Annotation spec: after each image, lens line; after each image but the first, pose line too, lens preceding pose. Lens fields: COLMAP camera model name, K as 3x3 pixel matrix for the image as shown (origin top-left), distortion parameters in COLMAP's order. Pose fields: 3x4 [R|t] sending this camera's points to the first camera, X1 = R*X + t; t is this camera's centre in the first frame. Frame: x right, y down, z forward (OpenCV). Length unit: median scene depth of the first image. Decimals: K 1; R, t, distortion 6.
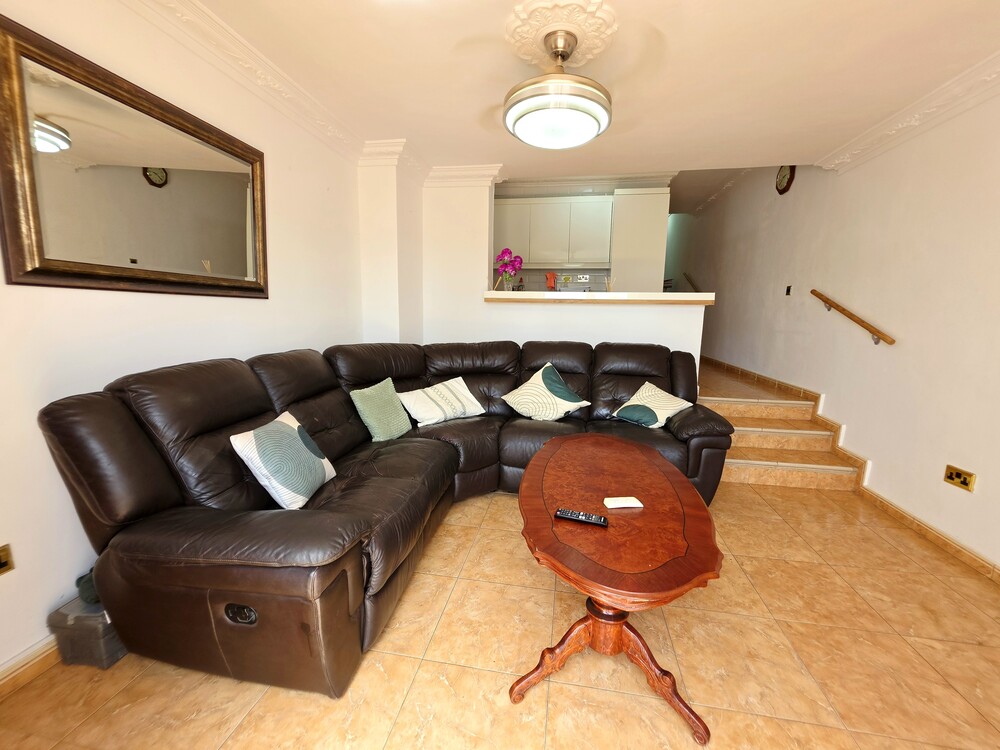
lens RADIAL K [[400.7, 0, 502.6], [0, 400.7, 375.2], [0, 0, 1]] dist [-0.002630, 0.000429]
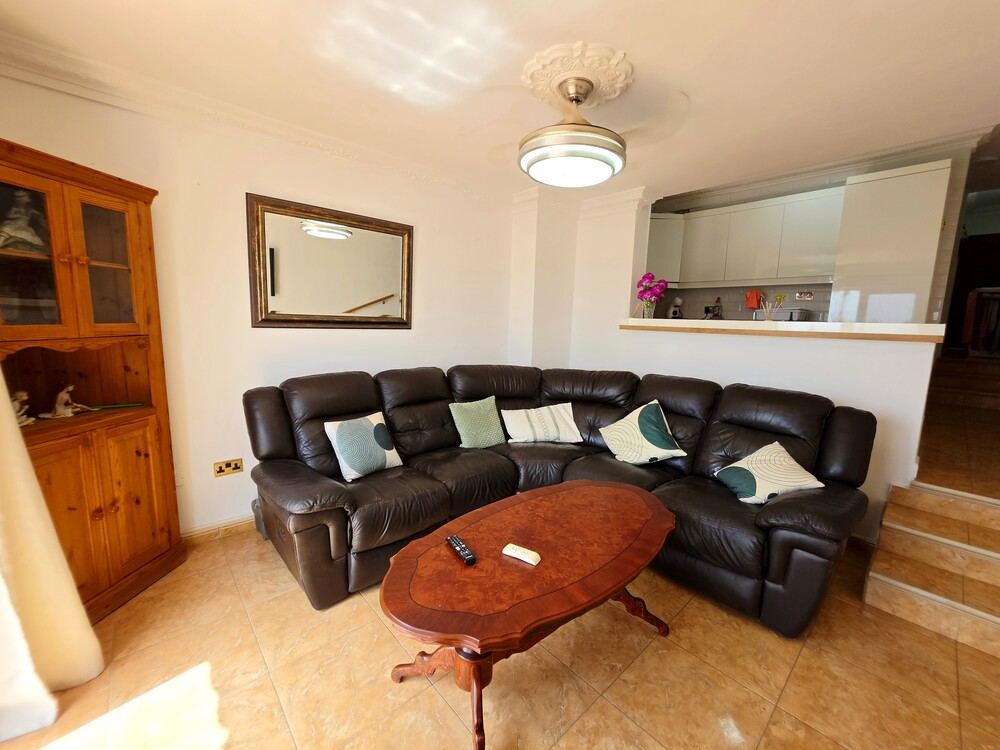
lens RADIAL K [[400.7, 0, 506.2], [0, 400.7, 374.6], [0, 0, 1]] dist [-0.002630, 0.000429]
pose [[0.789118, 0.088156, -0.607883, 0.430976], [-0.107074, 0.994238, 0.005189, -0.062729], [0.604837, 0.060994, 0.794010, 0.088101]]
